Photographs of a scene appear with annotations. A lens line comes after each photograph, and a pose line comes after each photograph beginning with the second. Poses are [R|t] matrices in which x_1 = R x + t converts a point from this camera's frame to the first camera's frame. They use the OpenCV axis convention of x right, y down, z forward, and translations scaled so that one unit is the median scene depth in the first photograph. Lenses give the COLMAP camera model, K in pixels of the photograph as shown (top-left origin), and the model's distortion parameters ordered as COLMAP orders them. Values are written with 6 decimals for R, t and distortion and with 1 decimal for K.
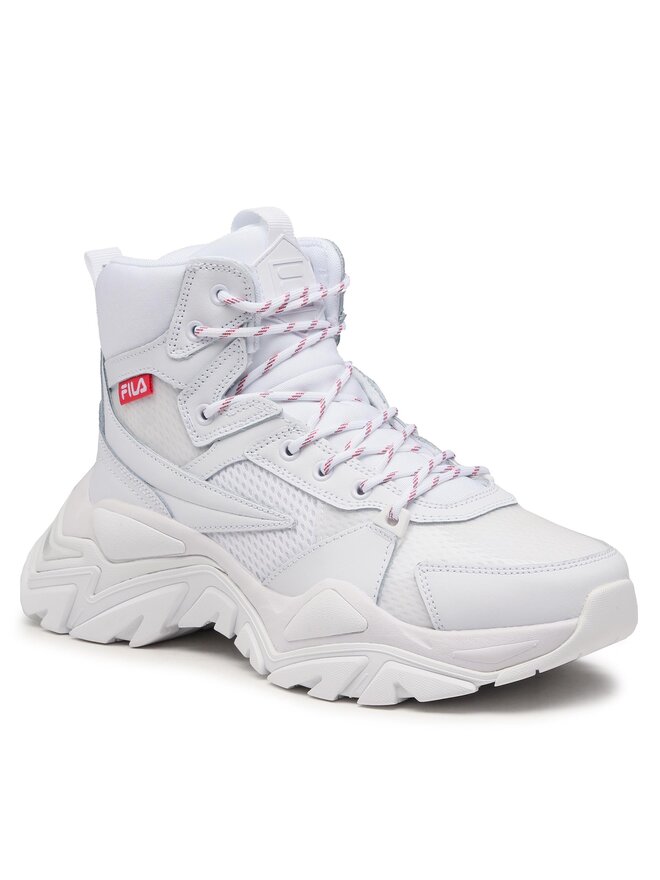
lens RADIAL K [[2972.1, 0, 329.4], [0, 2972.1, 438.3], [0, 0, 1]] dist [-0.008551, 0.000000]
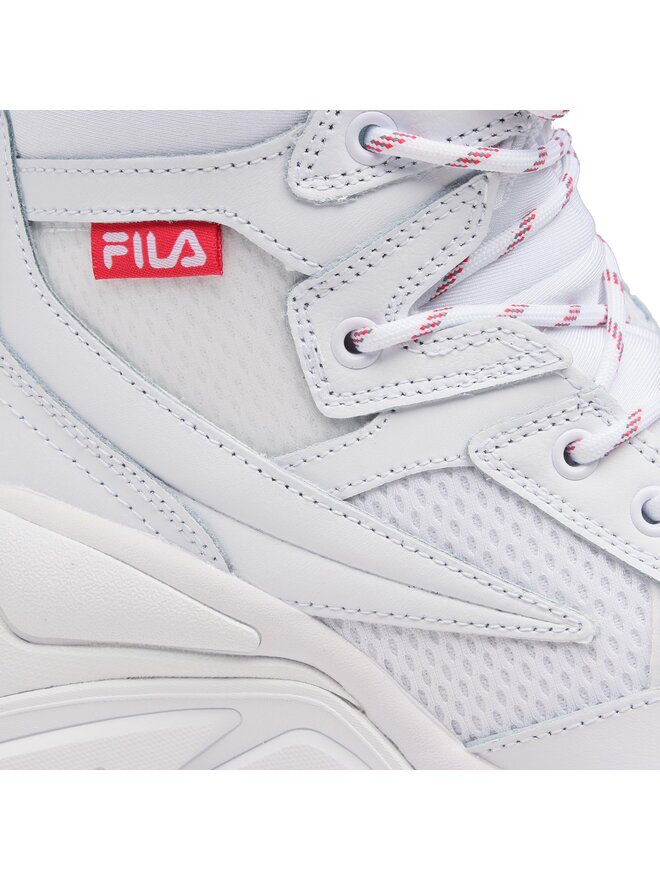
lens RADIAL K [[1910.9, 0, 331.6], [0, 1910.9, 436.8], [0, 0, 1]] dist [-0.011257, 0.000000]
pose [[0.855763, 0.012306, 0.517221, -0.182717], [-0.129259, 0.973098, 0.190713, -0.045555], [-0.500960, -0.230061, 0.834332, 0.781948]]
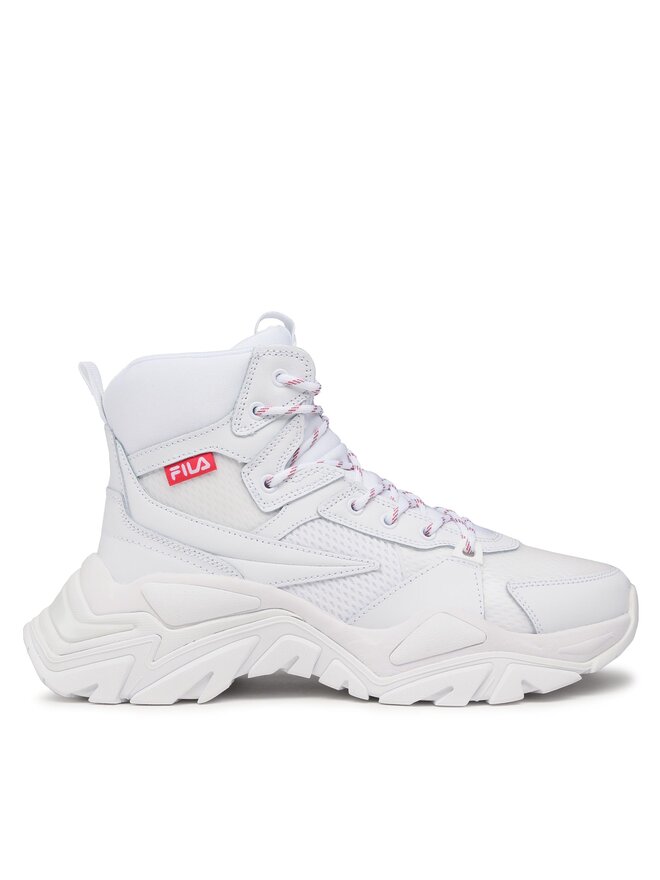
lens RADIAL K [[1833.0, 0, 330.6], [0, 1833.0, 443.8], [0, 0, 1]] dist [-0.033285, 0.000000]
pose [[0.767595, -0.007647, 0.640890, -0.476628], [0.114882, 0.985377, -0.125837, 0.068496], [-0.630556, 0.170218, 0.757249, 0.452680]]
